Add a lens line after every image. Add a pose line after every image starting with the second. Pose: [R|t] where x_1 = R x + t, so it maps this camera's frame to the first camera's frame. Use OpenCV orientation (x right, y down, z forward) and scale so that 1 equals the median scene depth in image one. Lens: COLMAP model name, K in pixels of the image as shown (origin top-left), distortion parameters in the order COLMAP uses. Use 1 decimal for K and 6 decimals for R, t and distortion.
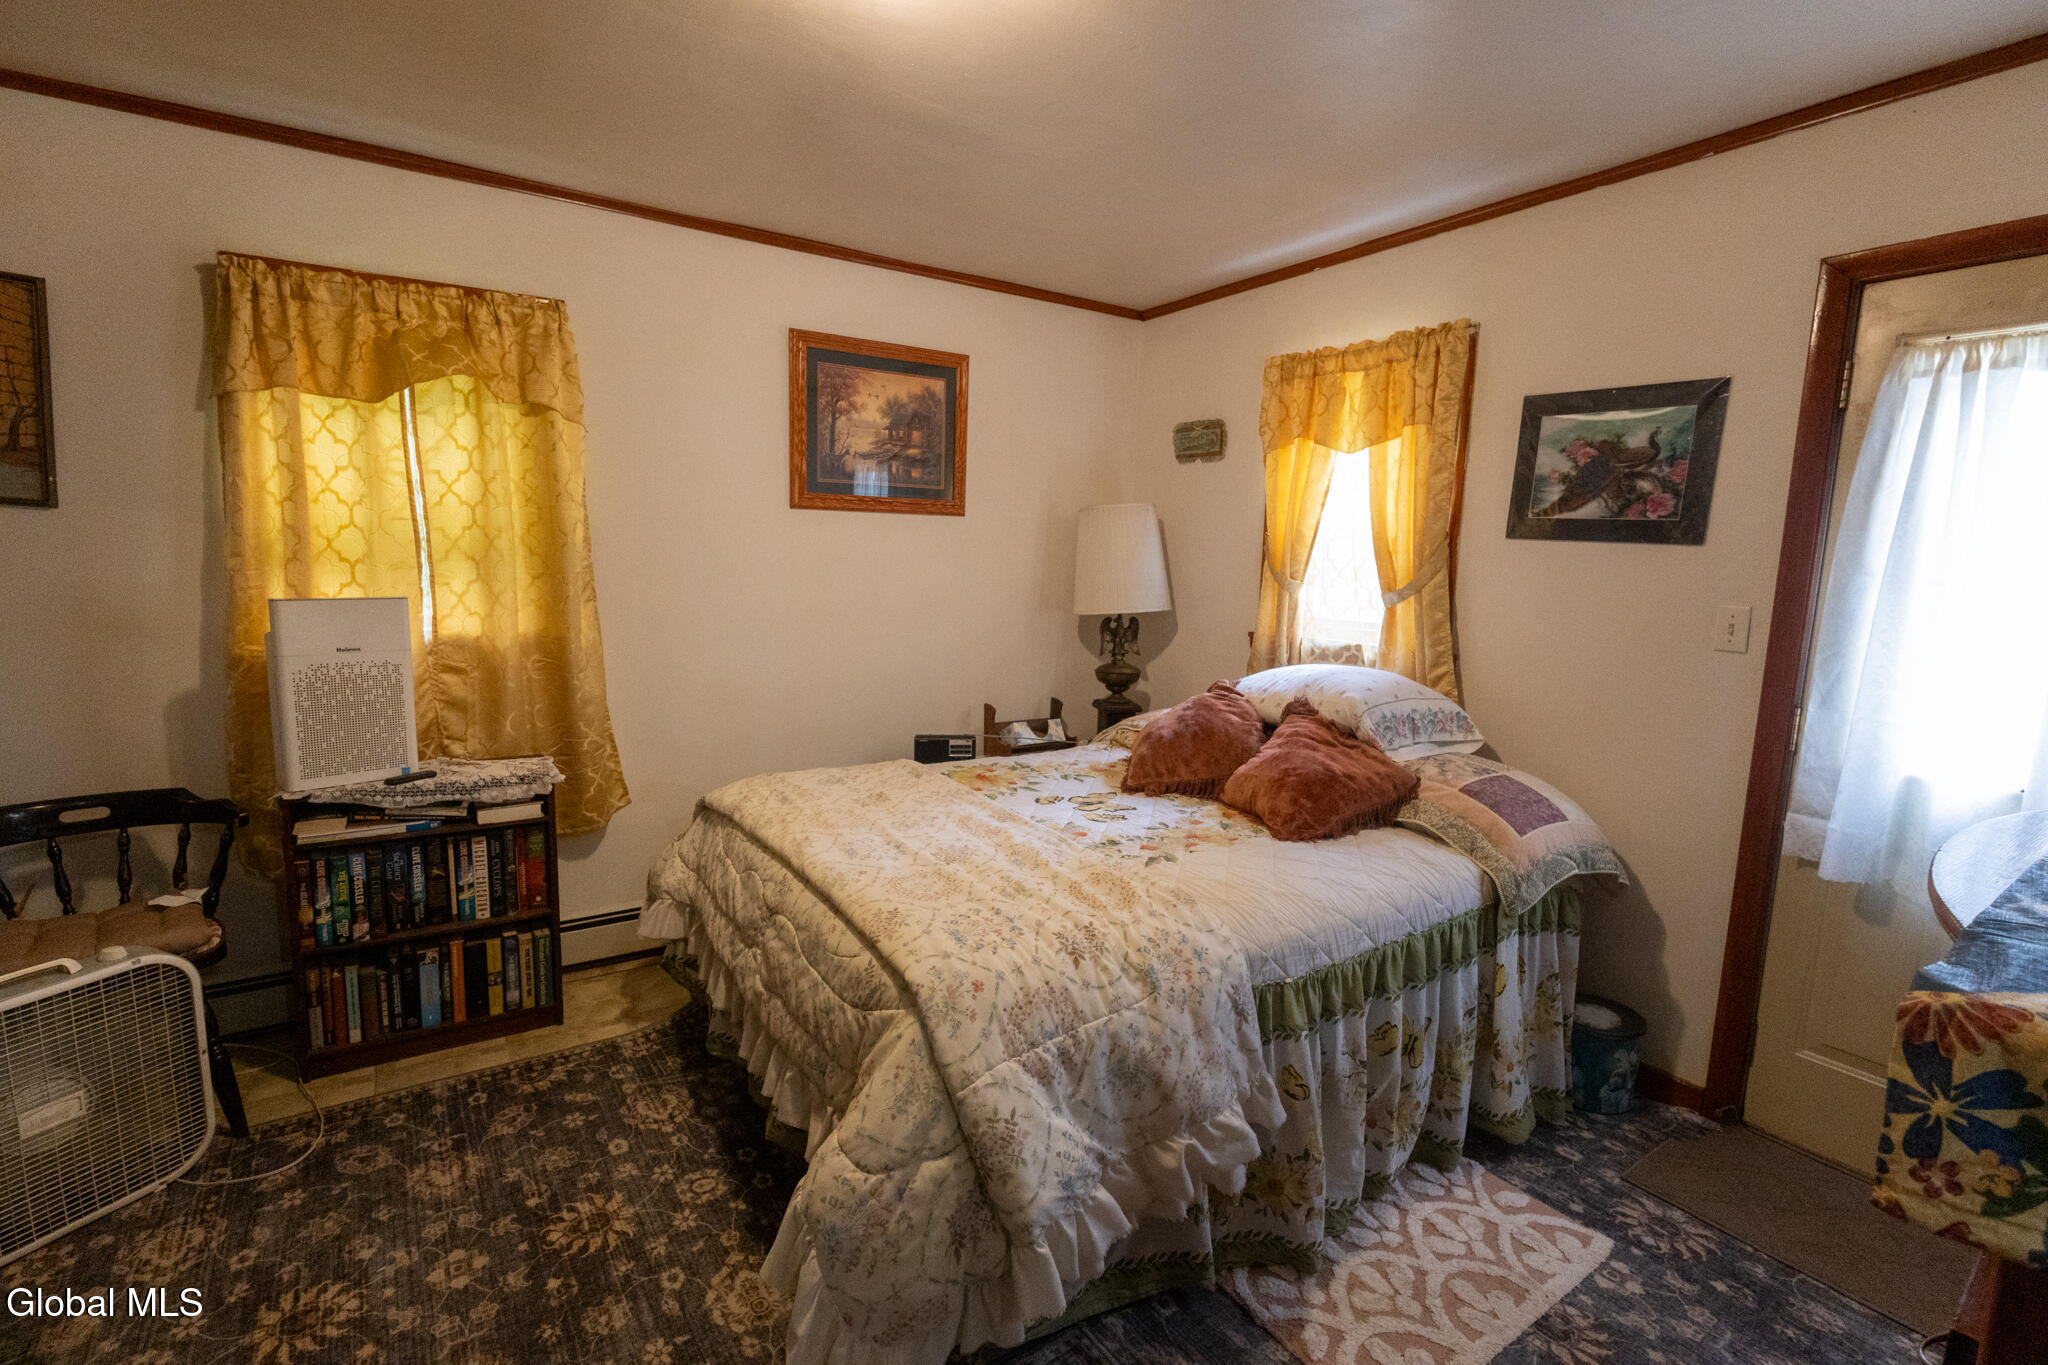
lens RADIAL K [[940.0, 0, 1022.2], [0, 940.0, 690.3], [0, 0, 1]] dist [-0.002238, 0.003188]
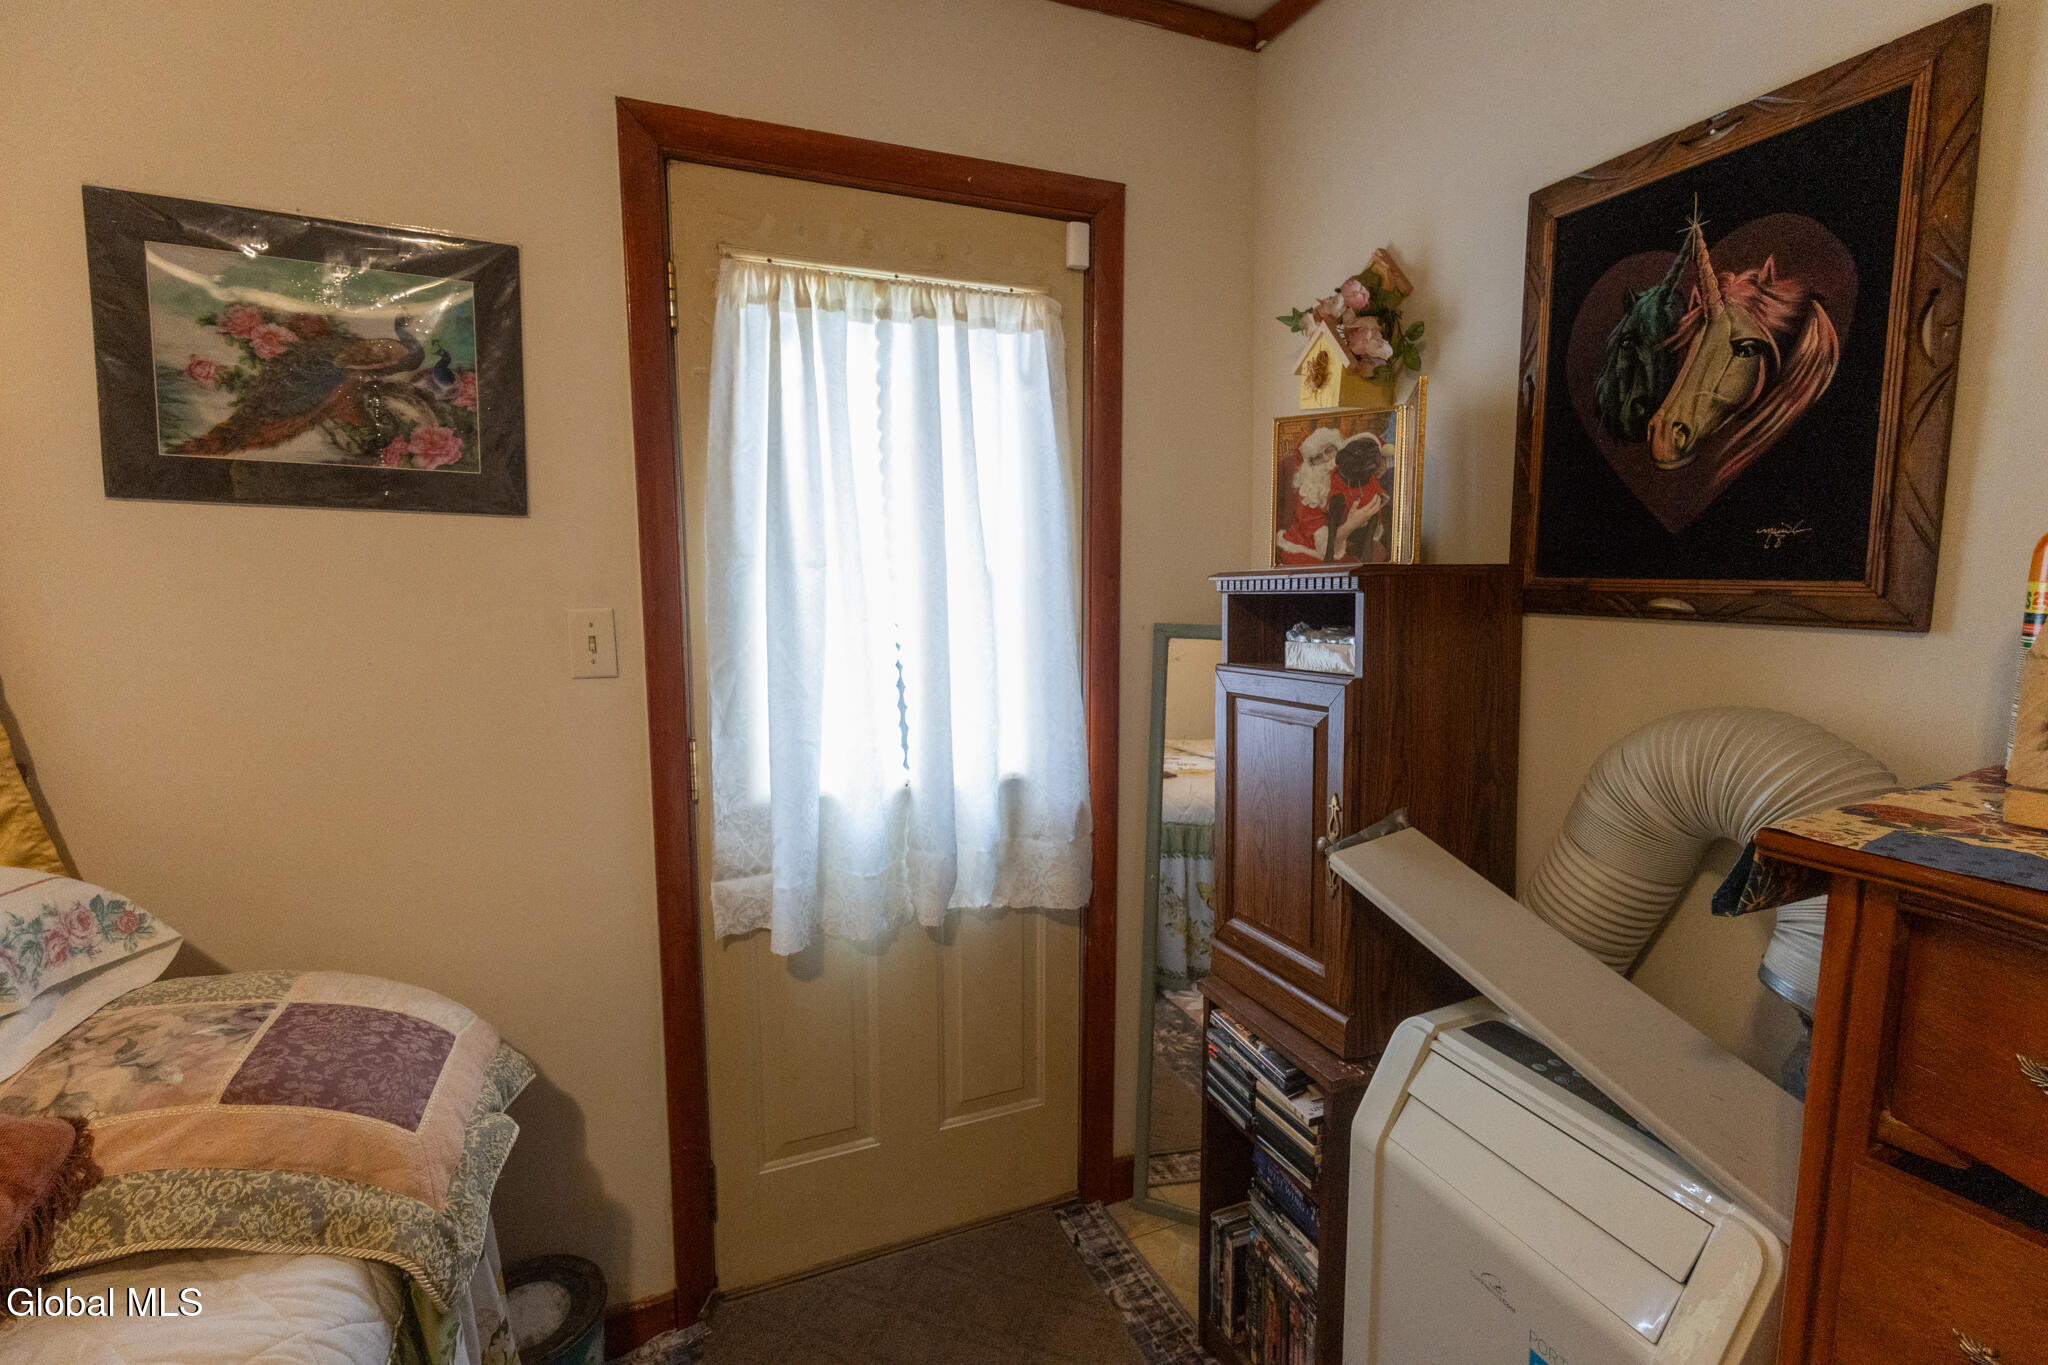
lens RADIAL K [[940.0, 0, 1019.3], [0, 940.0, 681.9], [0, 0, 1]] dist [-0.002238, 0.003188]
pose [[0.184017, -0.146205, 0.971989, 0.157525], [0.151231, 0.981312, 0.118977, -0.069564], [-0.971219, 0.125101, 0.202689, 0.558294]]
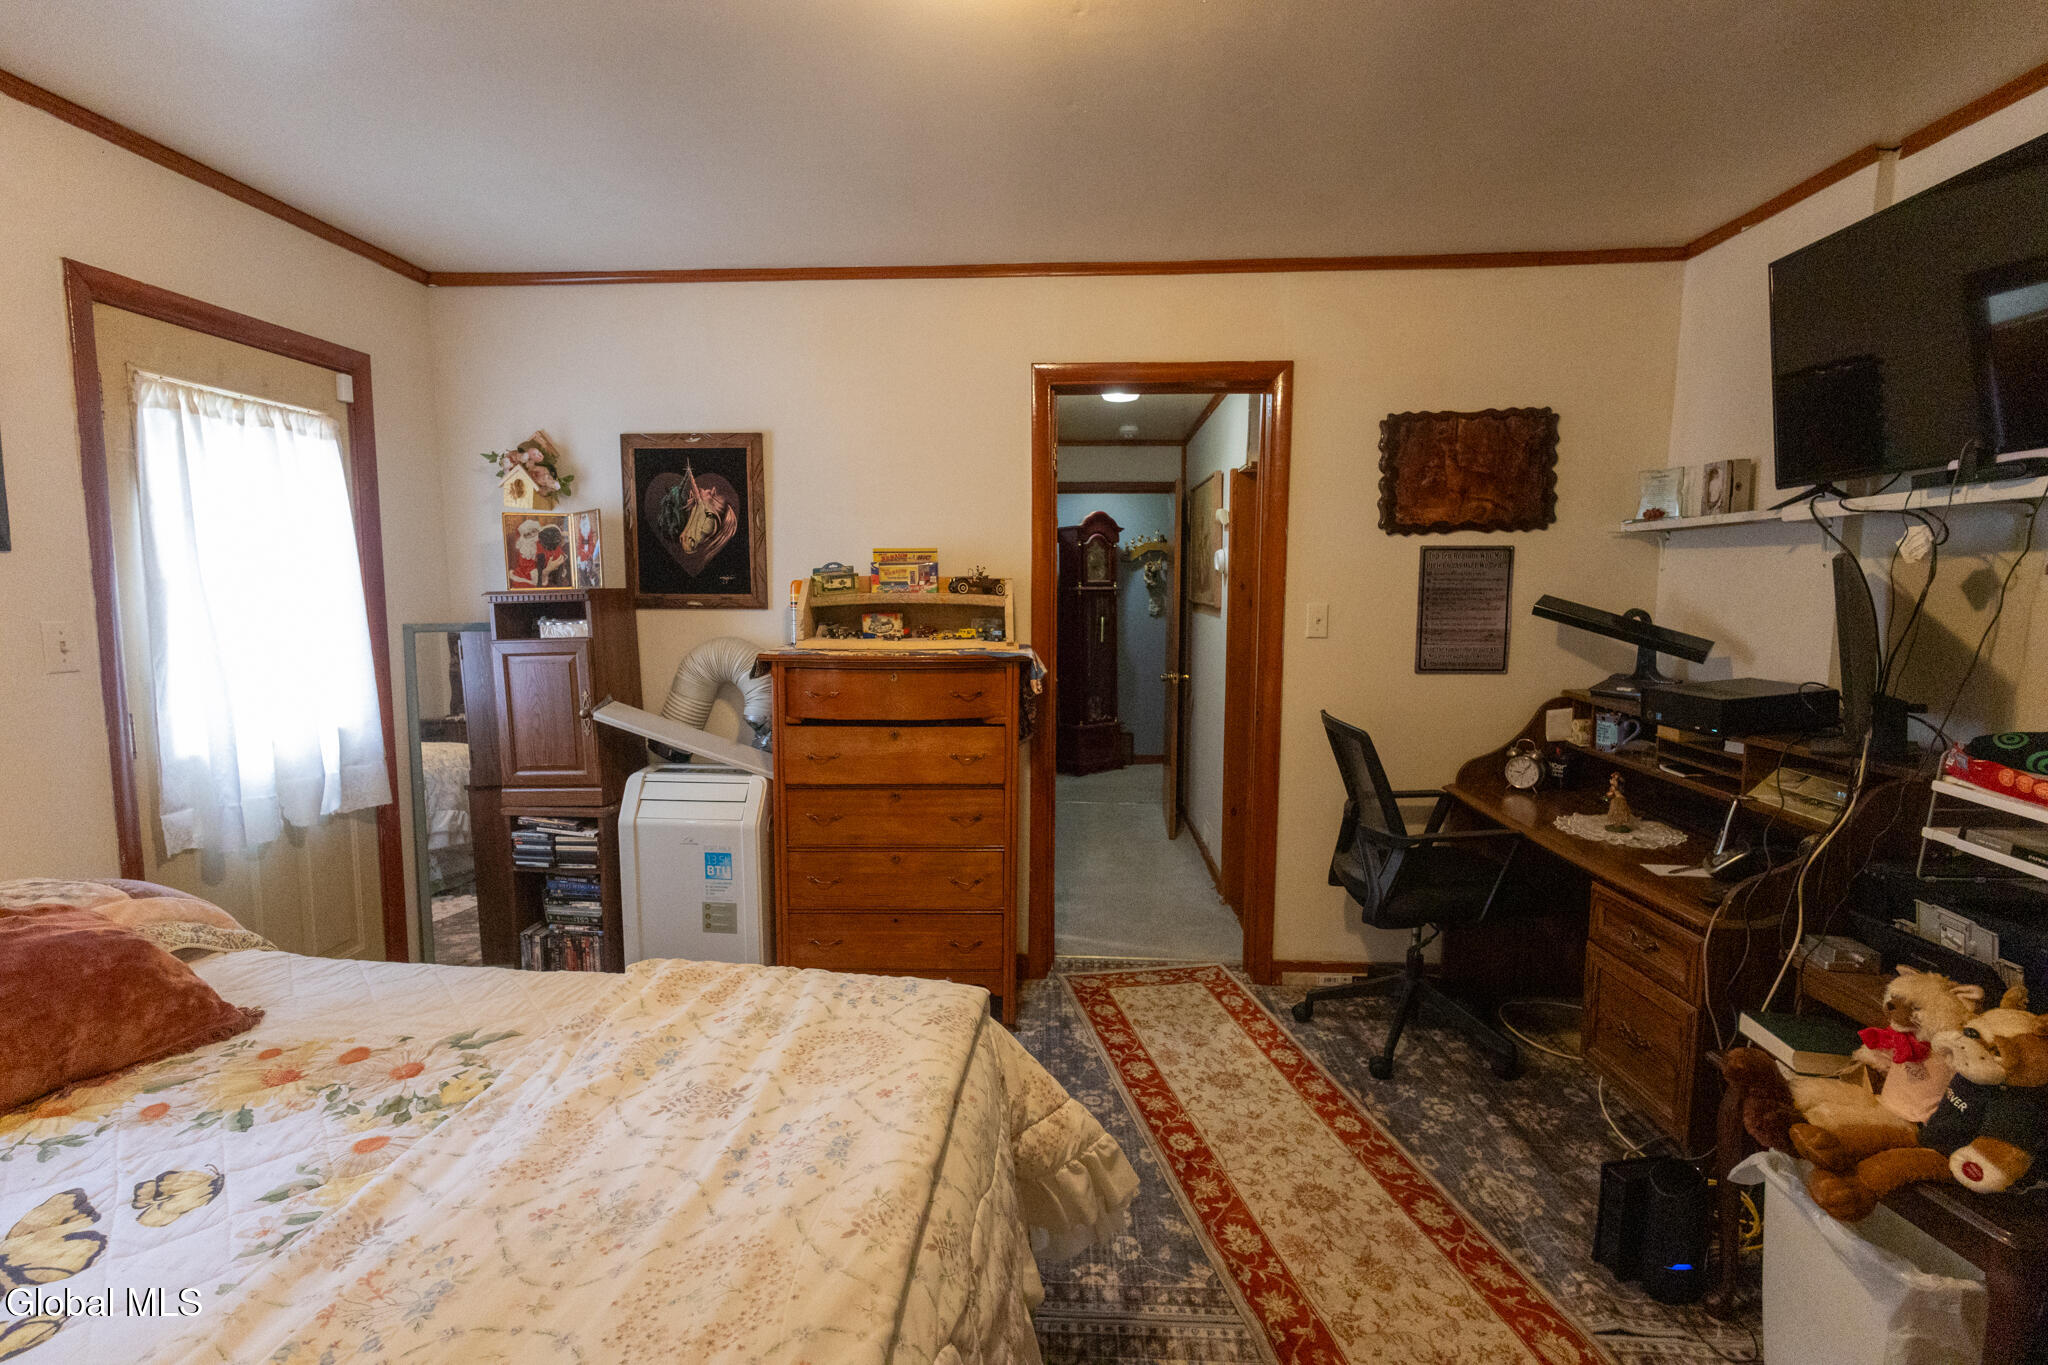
lens RADIAL K [[940.0, 0, 1019.4], [0, 940.0, 685.5], [0, 0, 1]] dist [-0.002238, 0.003188]
pose [[-0.801575, -0.092991, 0.590618, -0.482529], [0.063387, 0.969047, 0.238600, -0.178516], [-0.594524, 0.228693, -0.770870, 1.118159]]
